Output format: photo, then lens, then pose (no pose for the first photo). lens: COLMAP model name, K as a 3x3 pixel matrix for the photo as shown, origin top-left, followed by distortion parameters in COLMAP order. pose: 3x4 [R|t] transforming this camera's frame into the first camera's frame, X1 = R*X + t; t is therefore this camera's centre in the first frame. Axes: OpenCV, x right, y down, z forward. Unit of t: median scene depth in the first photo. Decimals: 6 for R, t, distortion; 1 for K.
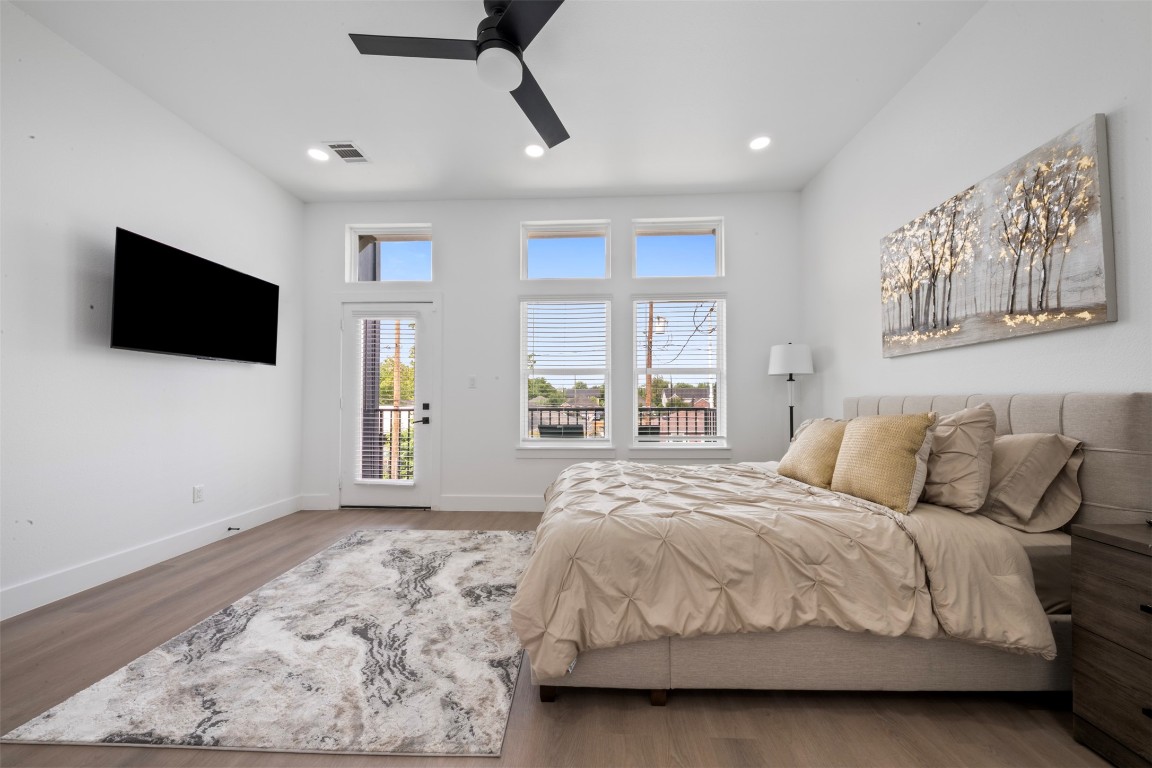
lens RADIAL K [[400.5, 0, 578.1], [0, 400.5, 394.9], [0, 0, 1]] dist [0.013417, -0.008090]
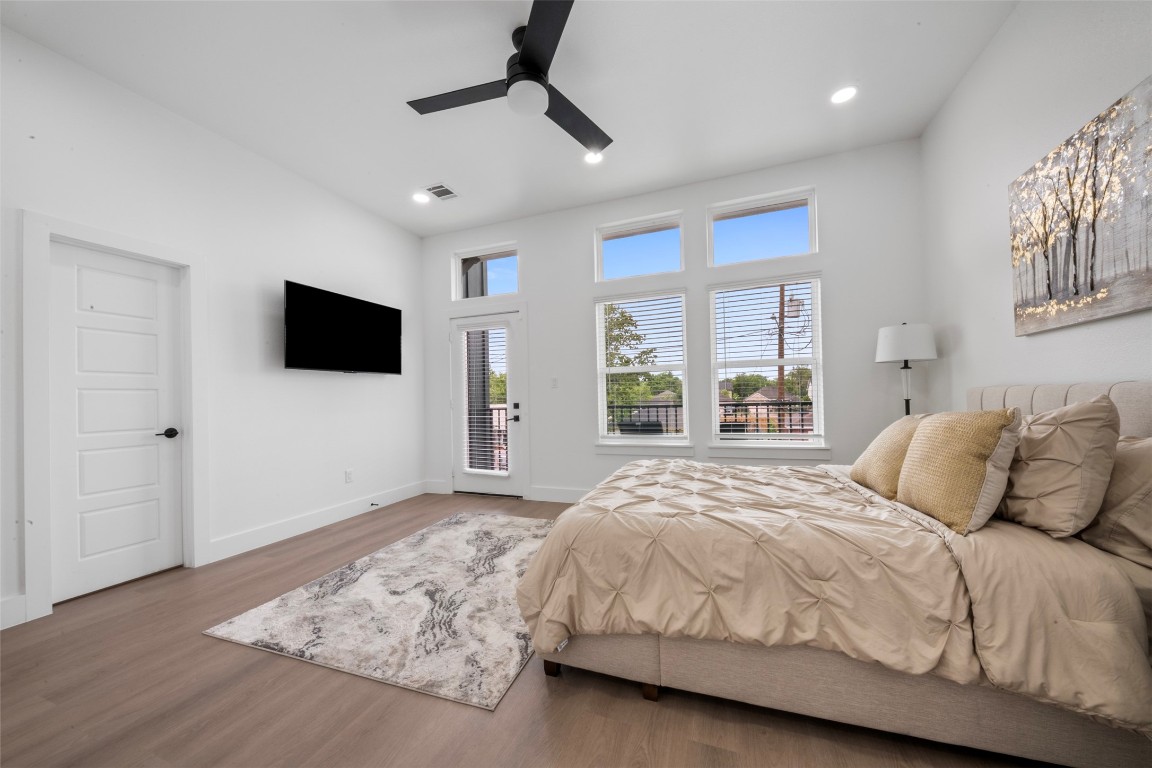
lens RADIAL K [[400.2, 0, 579.2], [0, 400.2, 395.7], [0, 0, 1]] dist [0.011269, -0.006298]
pose [[0.951704, -0.023457, -0.306120, 0.277856], [0.027566, 0.999579, 0.009107, -0.010292], [0.305777, -0.017105, 0.951950, -0.009577]]
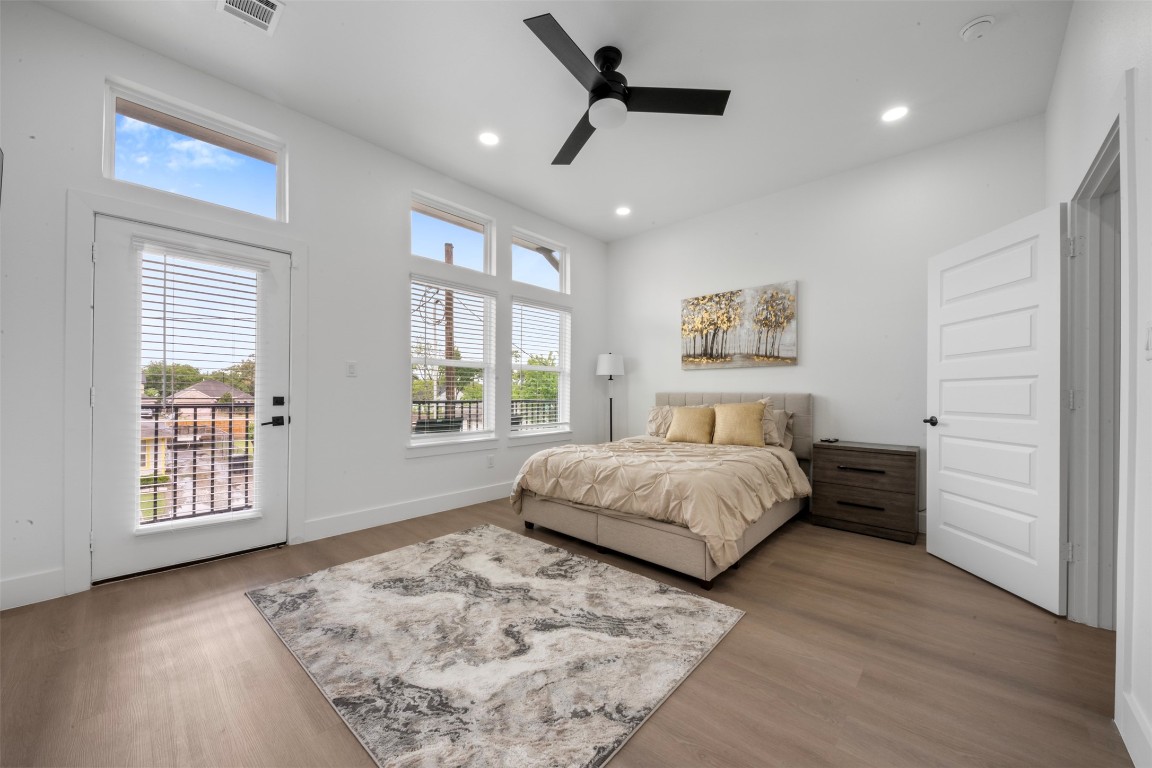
lens RADIAL K [[416.3, 0, 575.4], [0, 416.3, 393.8], [0, 0, 1]] dist [-0.001007, -0.000419]
pose [[0.648059, 0.003017, 0.761585, -1.298007], [-0.019299, 0.999736, 0.012461, -0.005744], [-0.761346, -0.022773, 0.647946, 0.294186]]
